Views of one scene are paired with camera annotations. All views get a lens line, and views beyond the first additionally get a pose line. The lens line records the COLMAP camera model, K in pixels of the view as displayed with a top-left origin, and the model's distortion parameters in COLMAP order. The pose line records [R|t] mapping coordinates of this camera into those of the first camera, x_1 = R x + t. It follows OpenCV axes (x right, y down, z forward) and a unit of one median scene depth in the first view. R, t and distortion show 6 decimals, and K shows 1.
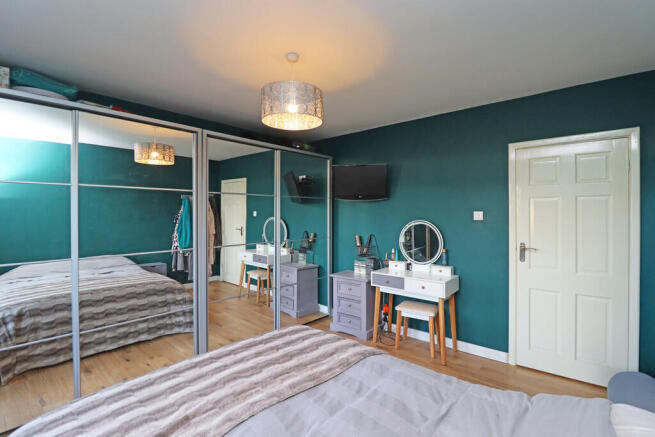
lens RADIAL K [[299.6, 0, 339.0], [0, 299.6, 214.9], [0, 0, 1]] dist [-0.066376, -0.000279]
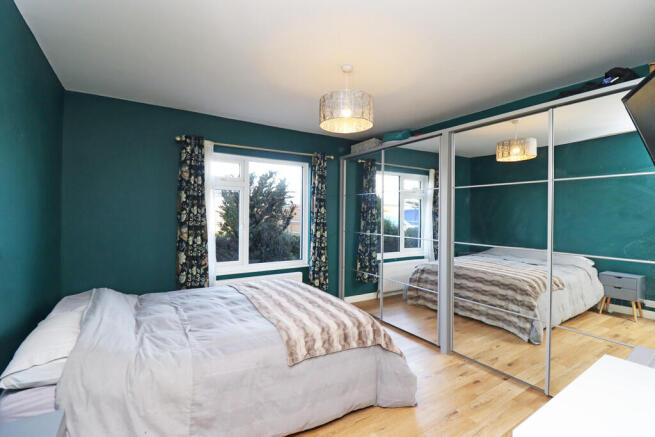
lens RADIAL K [[299.6, 0, 339.0], [0, 299.6, 214.9], [0, 0, 1]] dist [-0.066376, -0.000279]
pose [[-0.249029, 0.005010, -0.968483, 0.585952], [-0.003704, 0.999974, 0.006126, 0.015109], [0.968489, 0.005113, -0.249004, 0.768644]]
